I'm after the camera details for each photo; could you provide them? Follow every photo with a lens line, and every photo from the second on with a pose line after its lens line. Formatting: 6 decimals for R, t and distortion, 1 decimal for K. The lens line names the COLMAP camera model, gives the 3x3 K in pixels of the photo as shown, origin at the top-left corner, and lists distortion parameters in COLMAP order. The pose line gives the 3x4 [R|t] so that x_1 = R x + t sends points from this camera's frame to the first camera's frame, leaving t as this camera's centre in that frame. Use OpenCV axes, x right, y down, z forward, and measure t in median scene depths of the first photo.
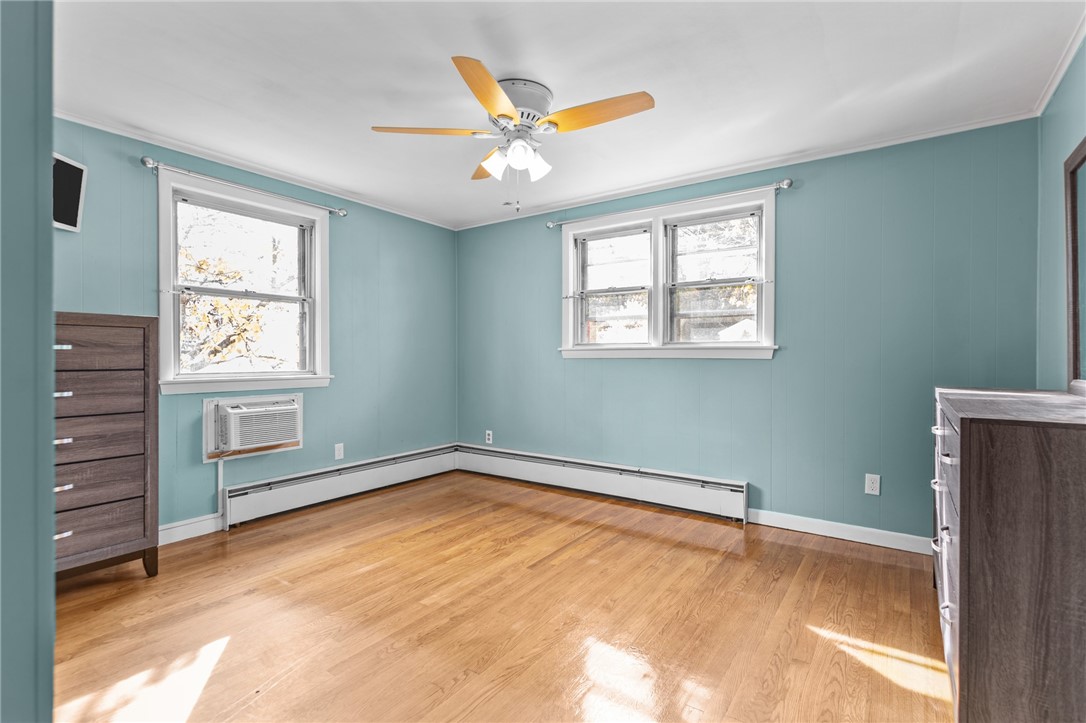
lens RADIAL K [[504.6, 0, 543.9], [0, 504.6, 358.5], [0, 0, 1]] dist [0.006705, -0.001812]
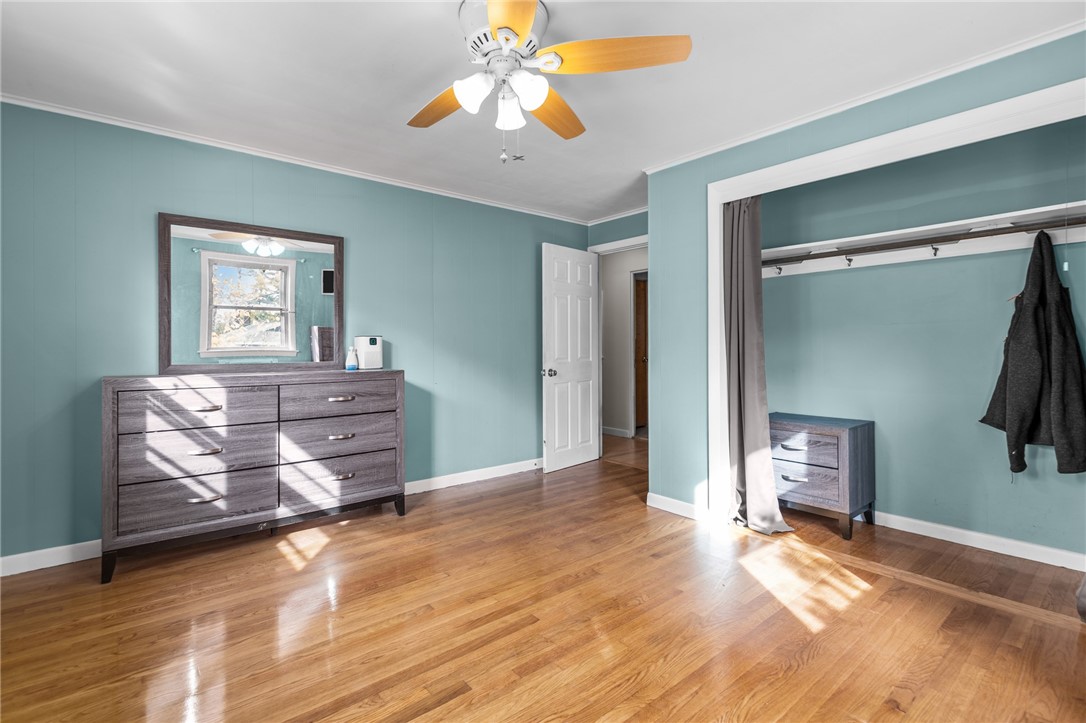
lens RADIAL K [[504.6, 0, 544.5], [0, 504.6, 354.3], [0, 0, 1]] dist [0.006705, -0.001812]
pose [[-0.968225, 0.003560, 0.250055, -0.313330], [0.006026, 0.999940, 0.009096, 0.001145], [-0.250007, 0.010314, -0.968189, 1.776823]]
